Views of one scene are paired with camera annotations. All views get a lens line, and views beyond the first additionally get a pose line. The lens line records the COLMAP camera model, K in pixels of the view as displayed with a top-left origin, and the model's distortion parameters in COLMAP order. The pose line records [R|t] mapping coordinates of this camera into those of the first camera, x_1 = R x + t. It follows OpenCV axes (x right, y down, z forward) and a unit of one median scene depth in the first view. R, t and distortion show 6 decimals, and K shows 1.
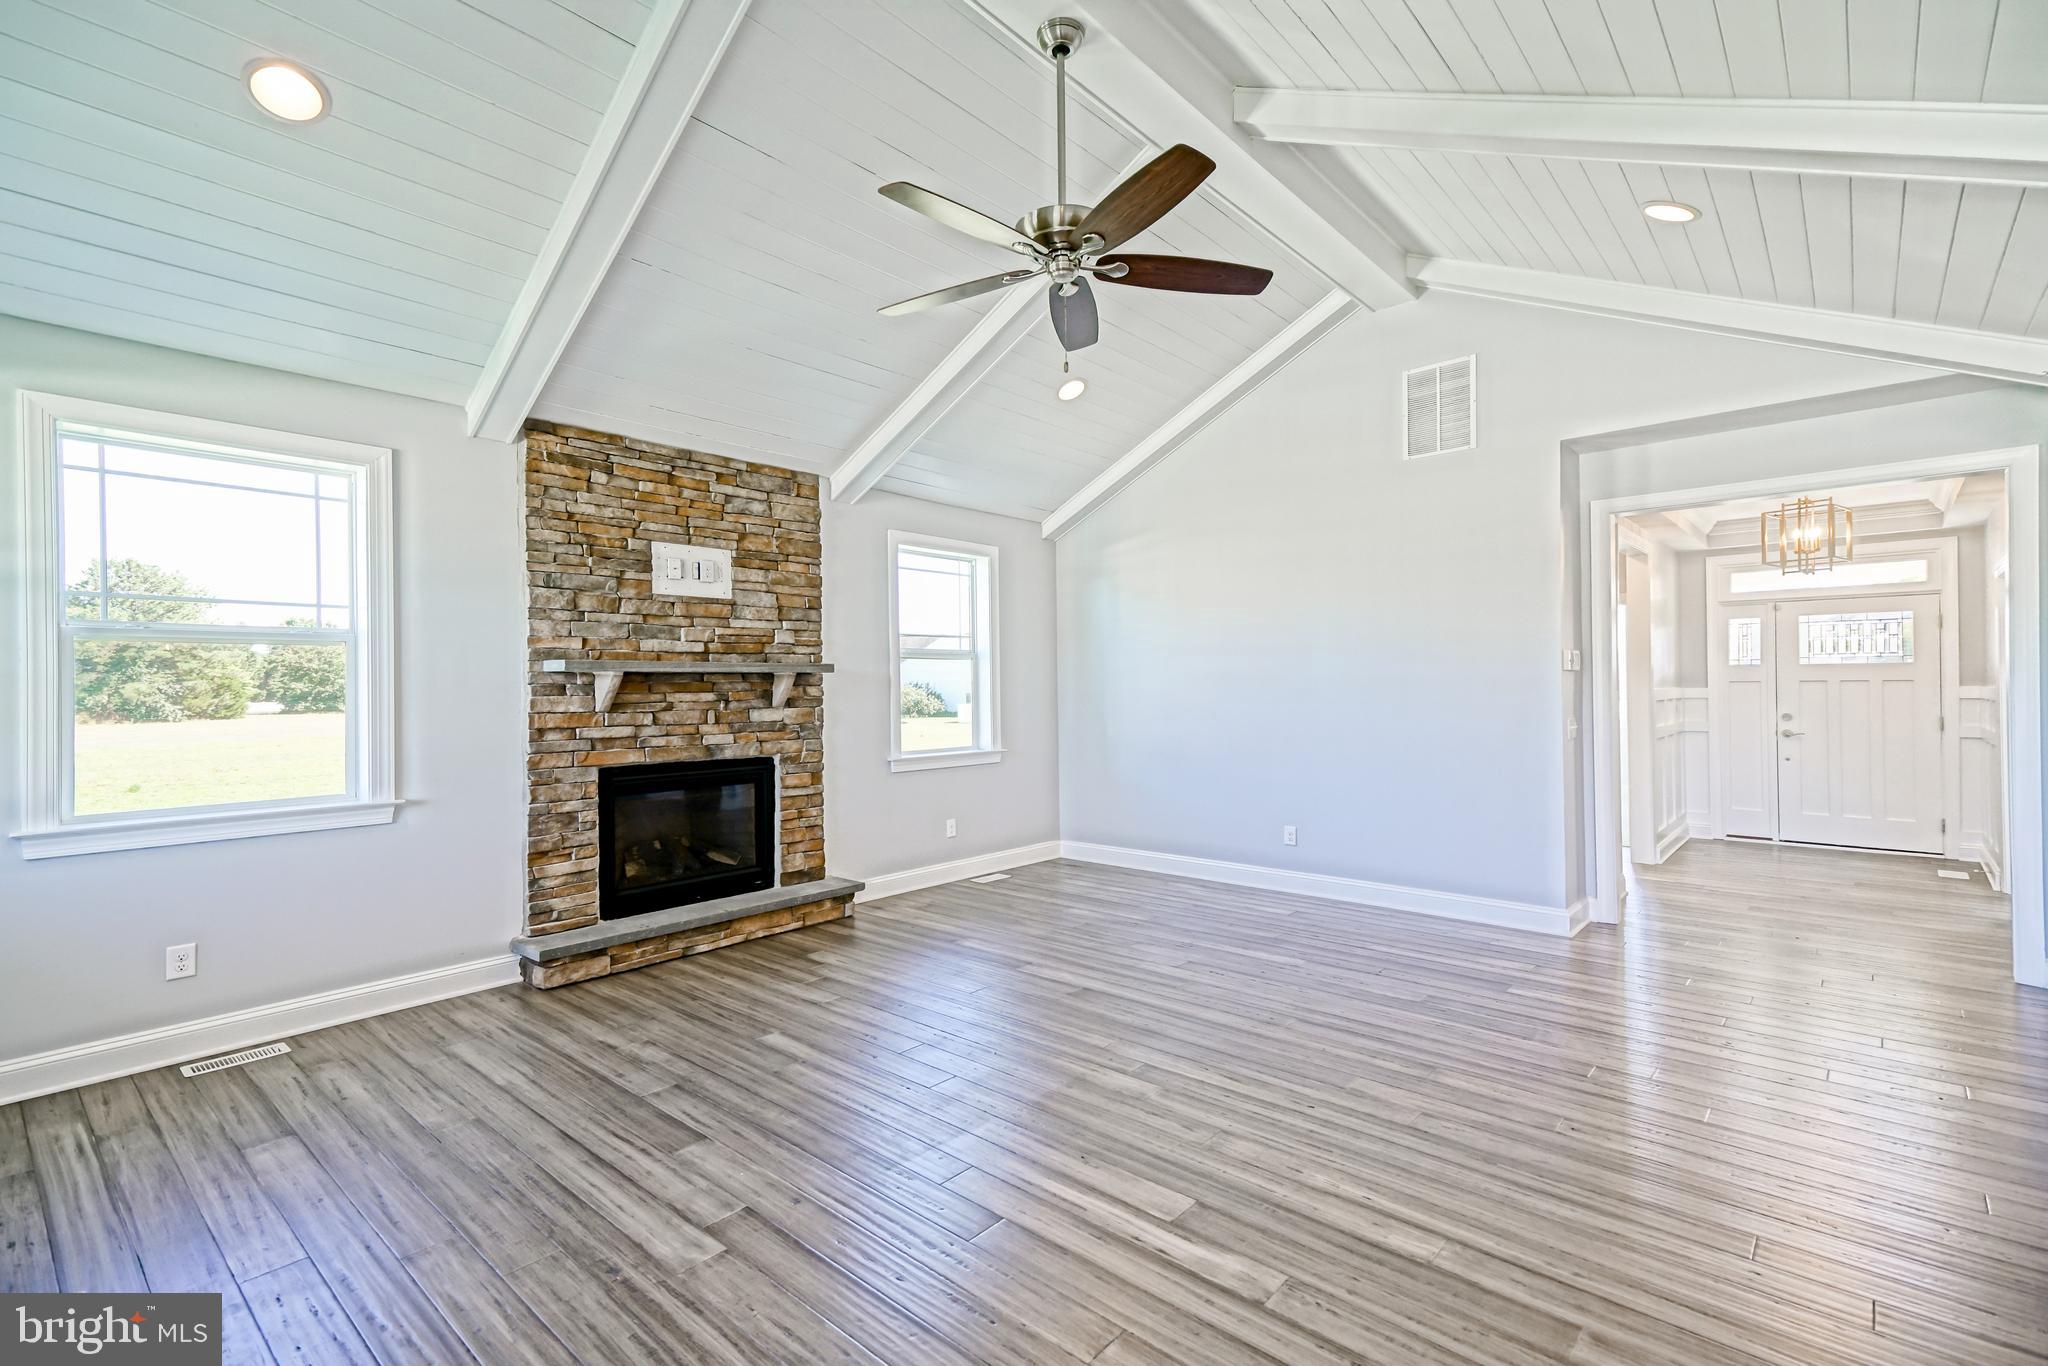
lens RADIAL K [[928.3, 0, 995.7], [0, 928.3, 669.0], [0, 0, 1]] dist [0.027319, -0.003001]
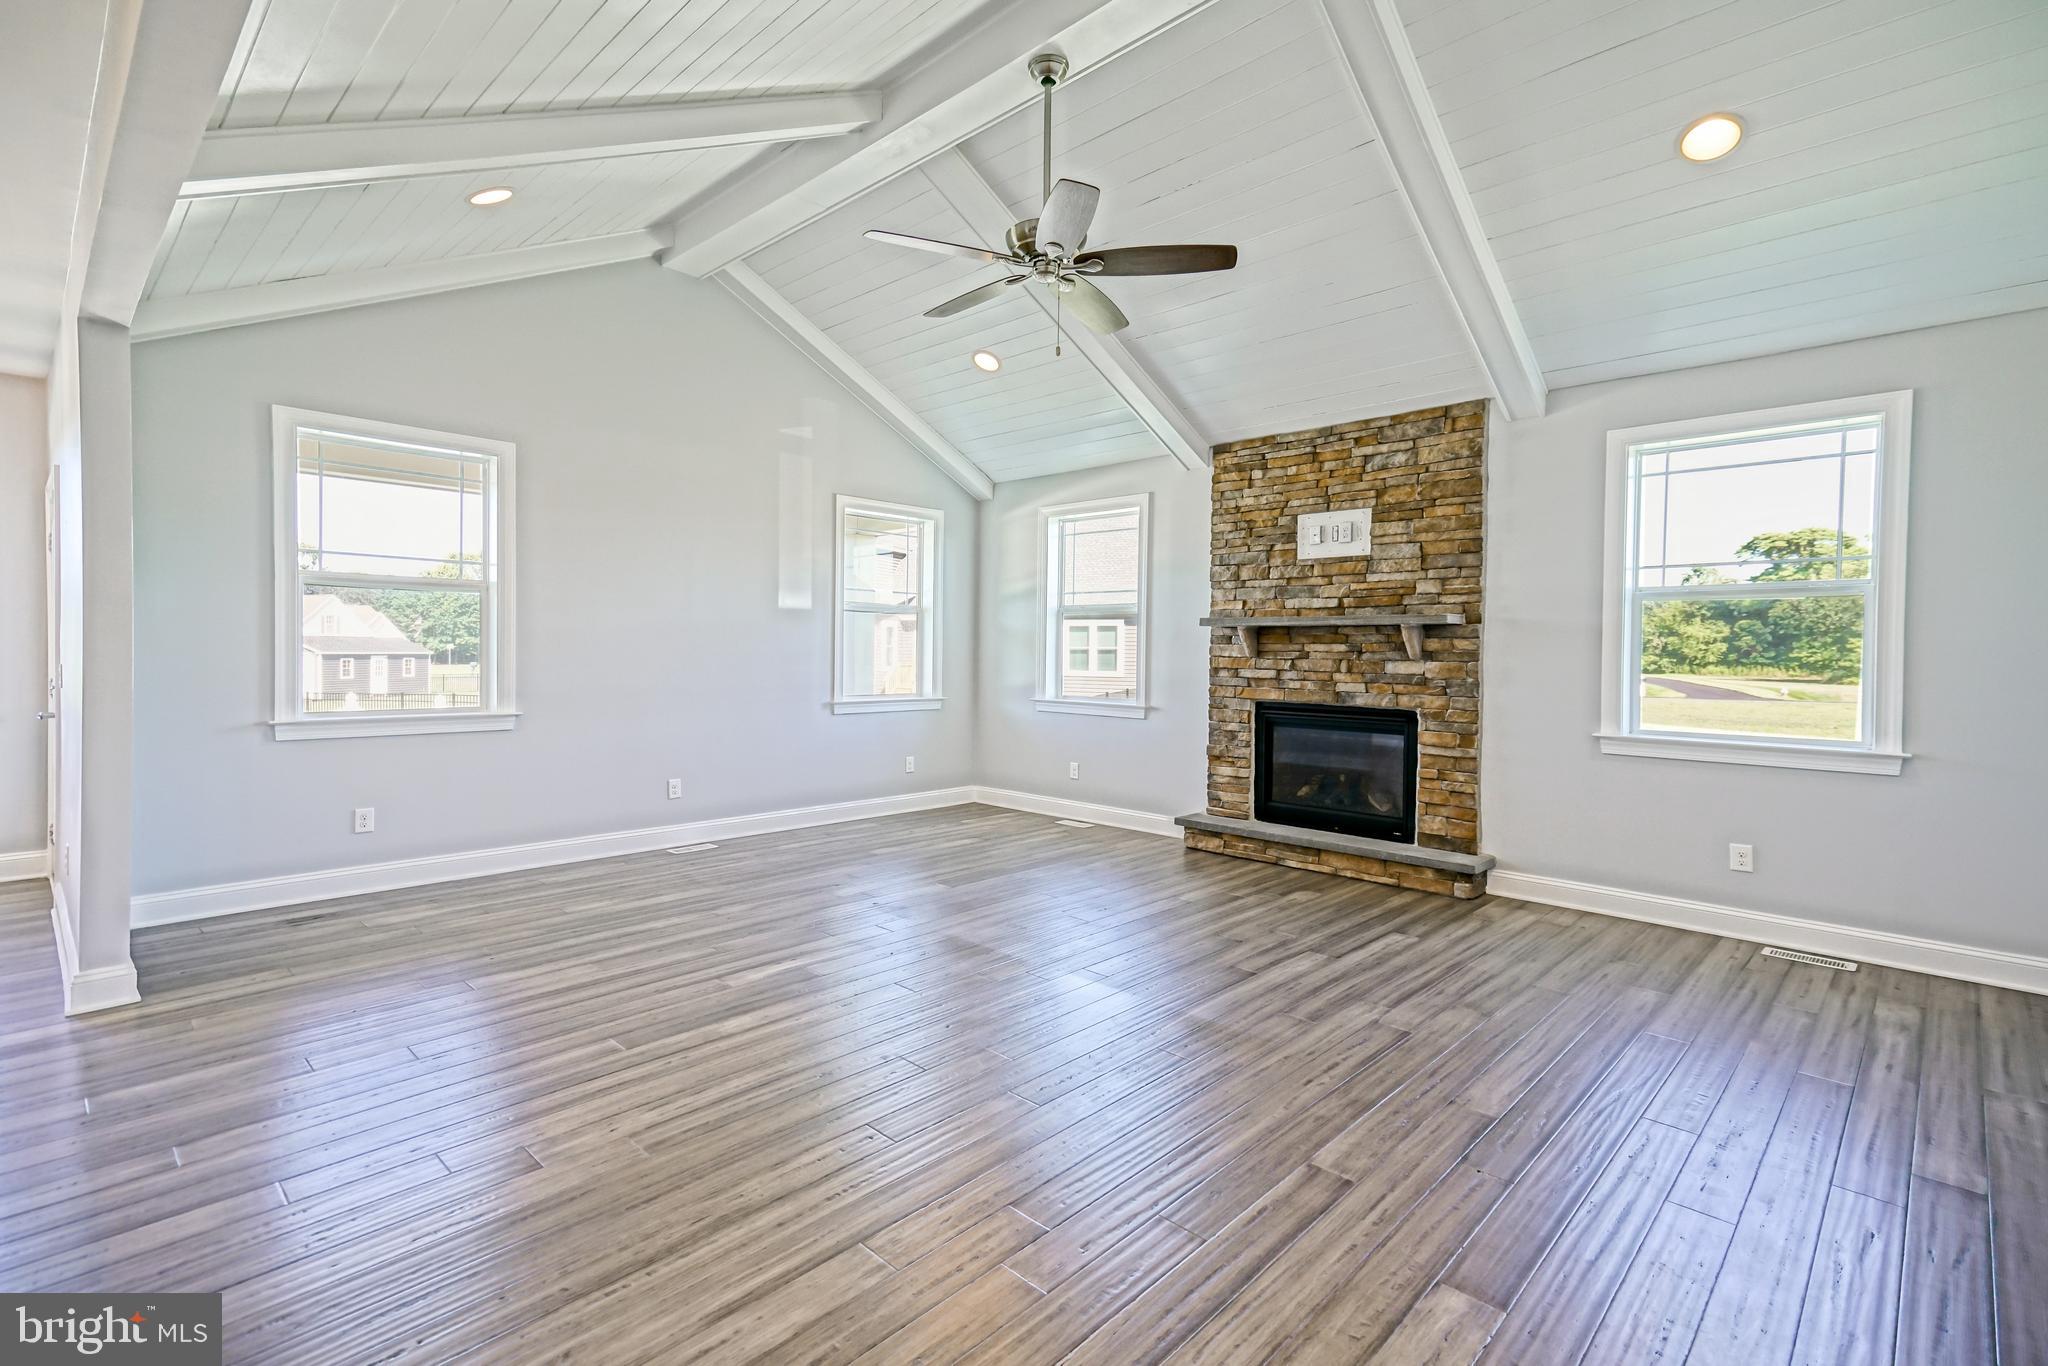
lens RADIAL K [[928.3, 0, 1008.6], [0, 928.3, 667.0], [0, 0, 1]] dist [0.027319, -0.003001]
pose [[-0.038255, 0.020196, -0.999064, 0.756658], [-0.001202, 0.999794, 0.020257, 0.029182], [0.999267, 0.001975, -0.038223, 0.617677]]
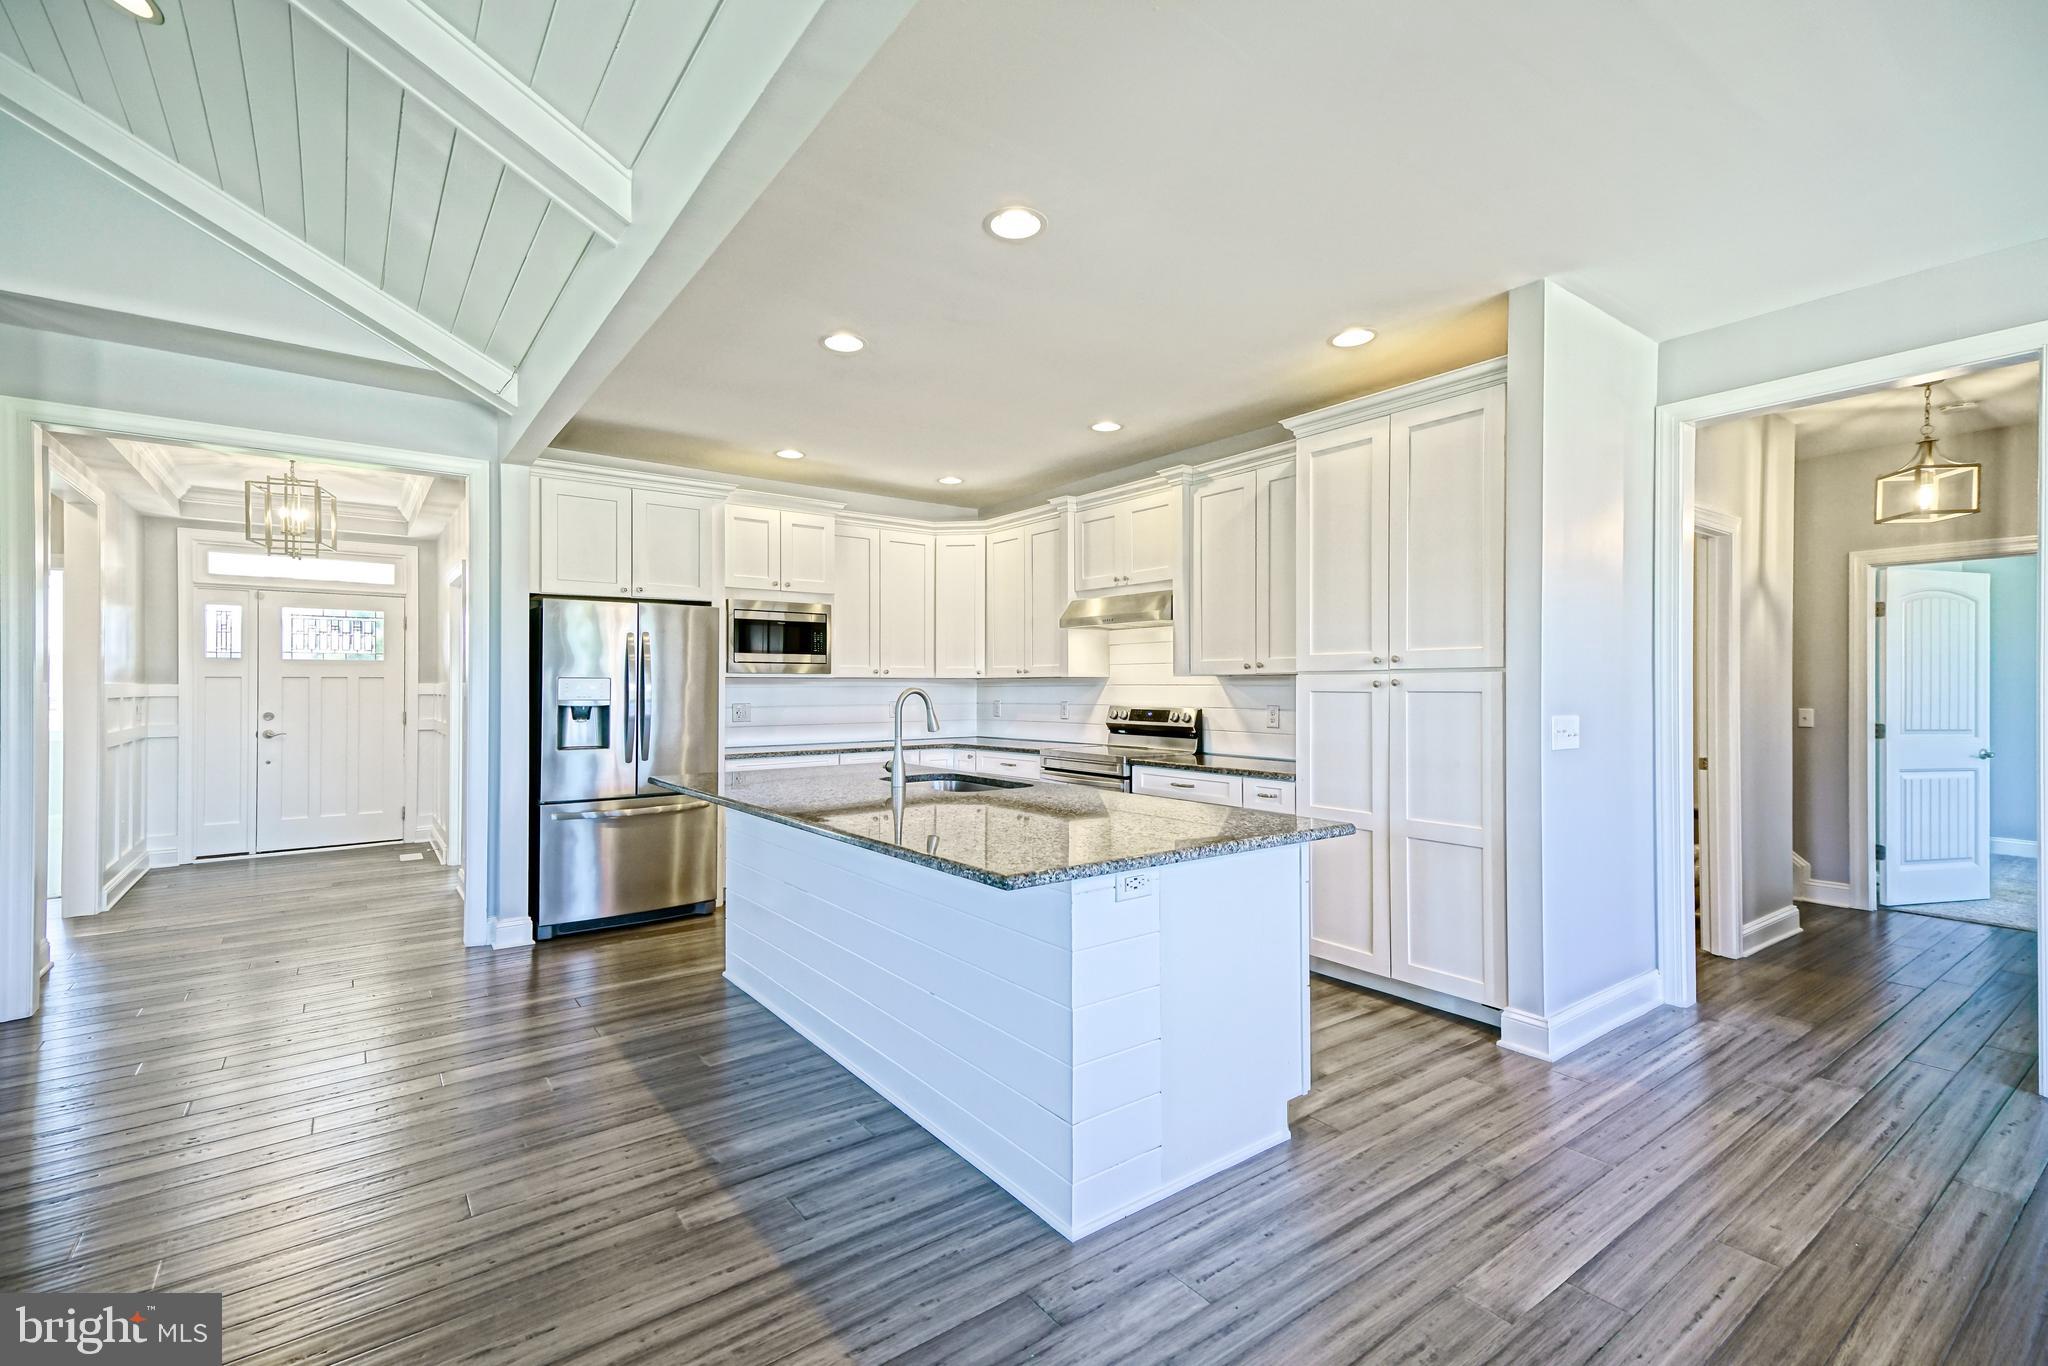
lens RADIAL K [[928.3, 0, 979.5], [0, 928.3, 687.3], [0, 0, 1]] dist [0.027319, -0.003001]
pose [[0.216823, 0.006461, 0.976190, 0.110937], [-0.016166, 0.999865, -0.003027, 0.016804], [-0.976077, -0.015124, 0.216898, 0.150022]]
